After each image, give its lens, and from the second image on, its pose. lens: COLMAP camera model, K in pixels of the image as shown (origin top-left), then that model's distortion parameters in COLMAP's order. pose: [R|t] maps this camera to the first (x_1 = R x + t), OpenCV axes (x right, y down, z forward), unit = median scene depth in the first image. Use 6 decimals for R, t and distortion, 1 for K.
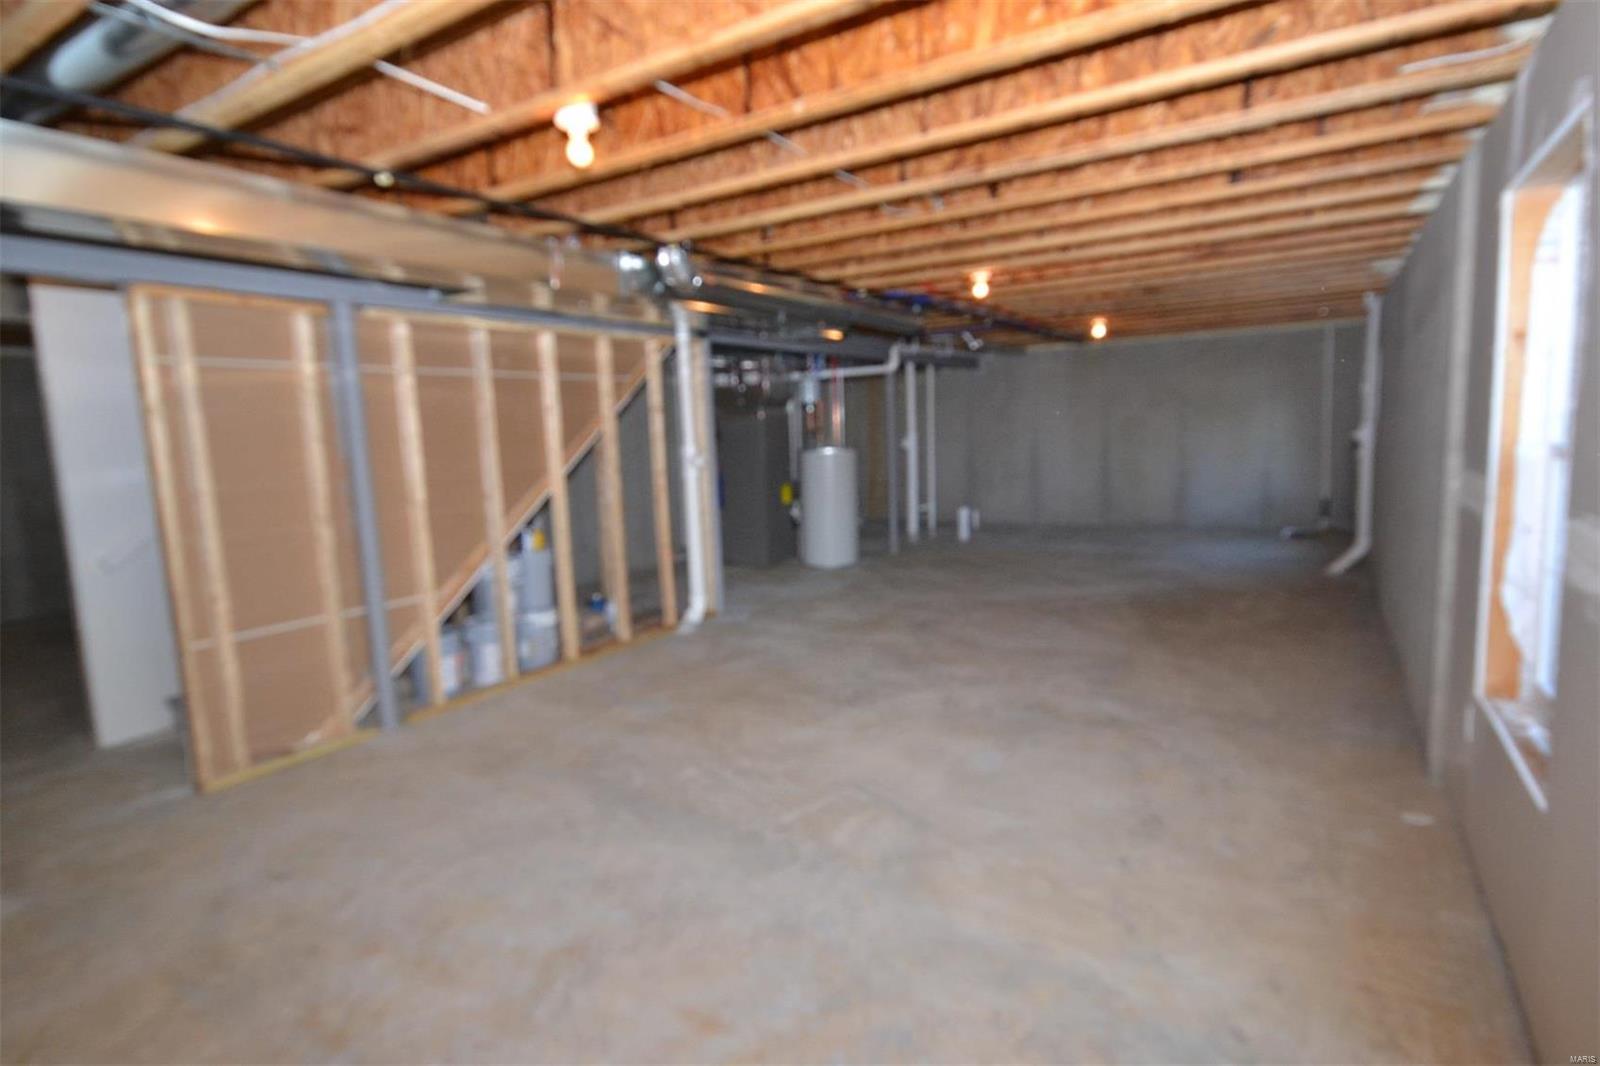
lens RADIAL K [[830.3, 0, 803.0], [0, 830.3, 542.9], [0, 0, 1]] dist [0.007185, 0.001910]
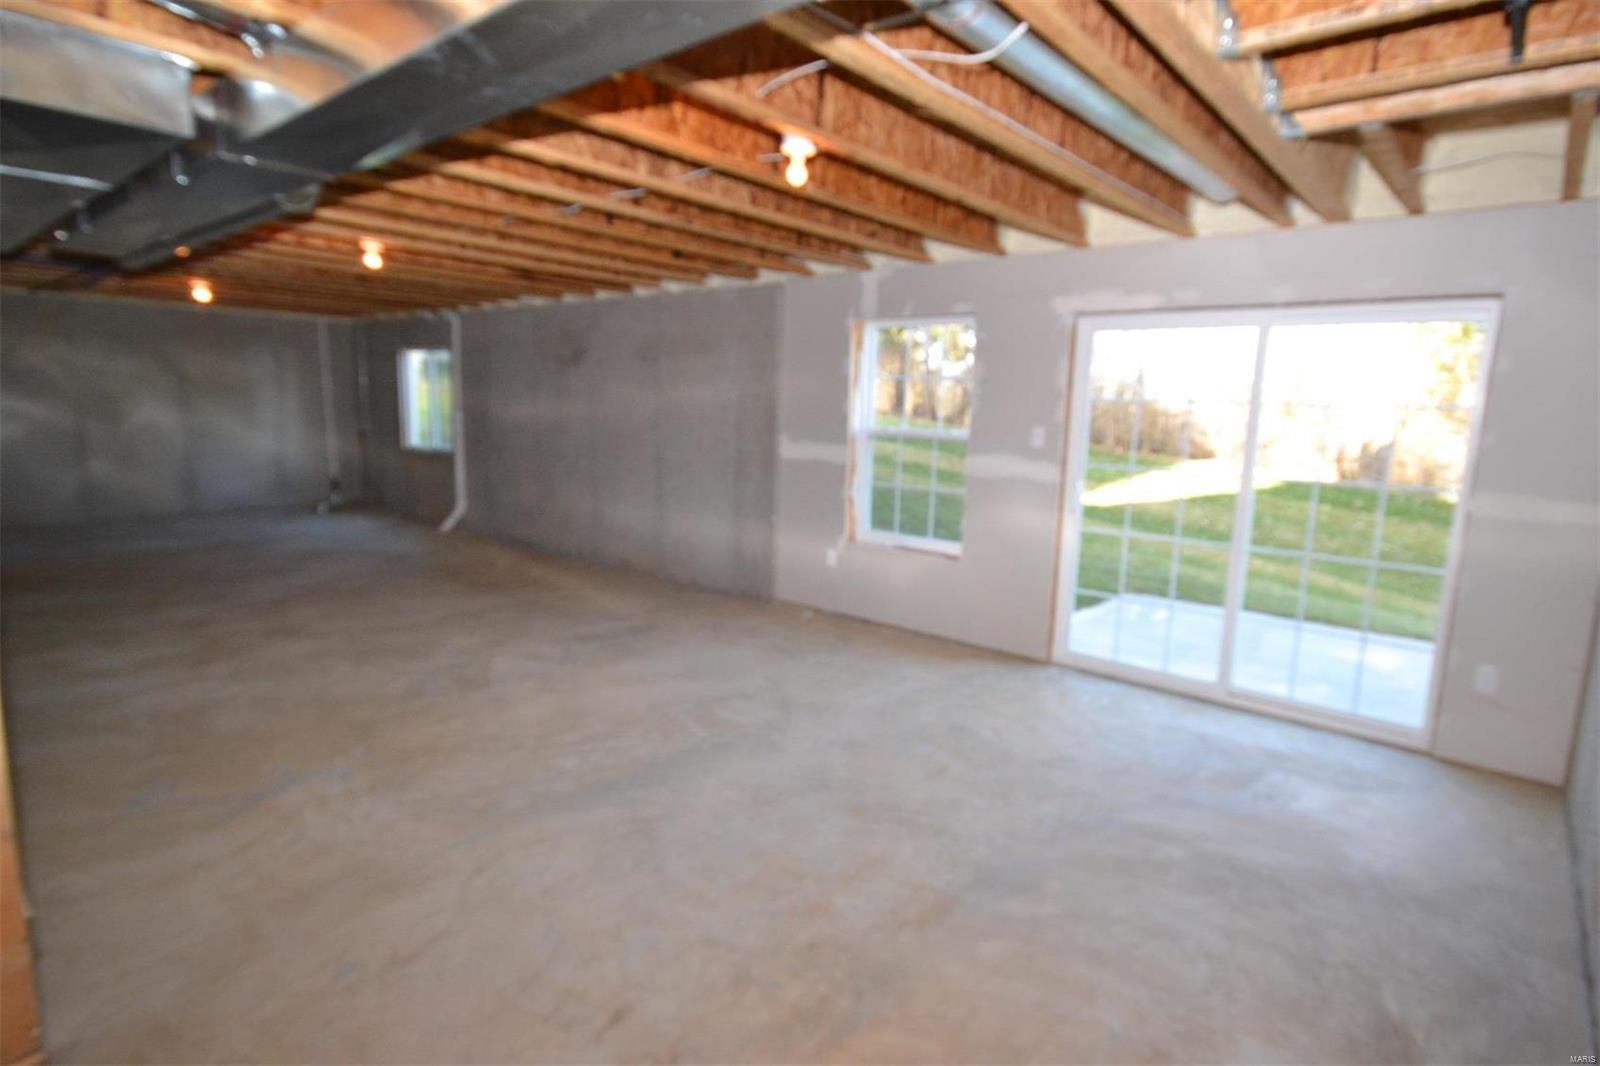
lens RADIAL K [[830.3, 0, 806.2], [0, 830.3, 526.3], [0, 0, 1]] dist [0.007185, 0.001910]
pose [[0.141104, -0.100954, 0.984834, -0.870041], [0.105143, 0.990689, 0.086489, -0.037233], [-0.984396, 0.091344, 0.150404, 0.487363]]
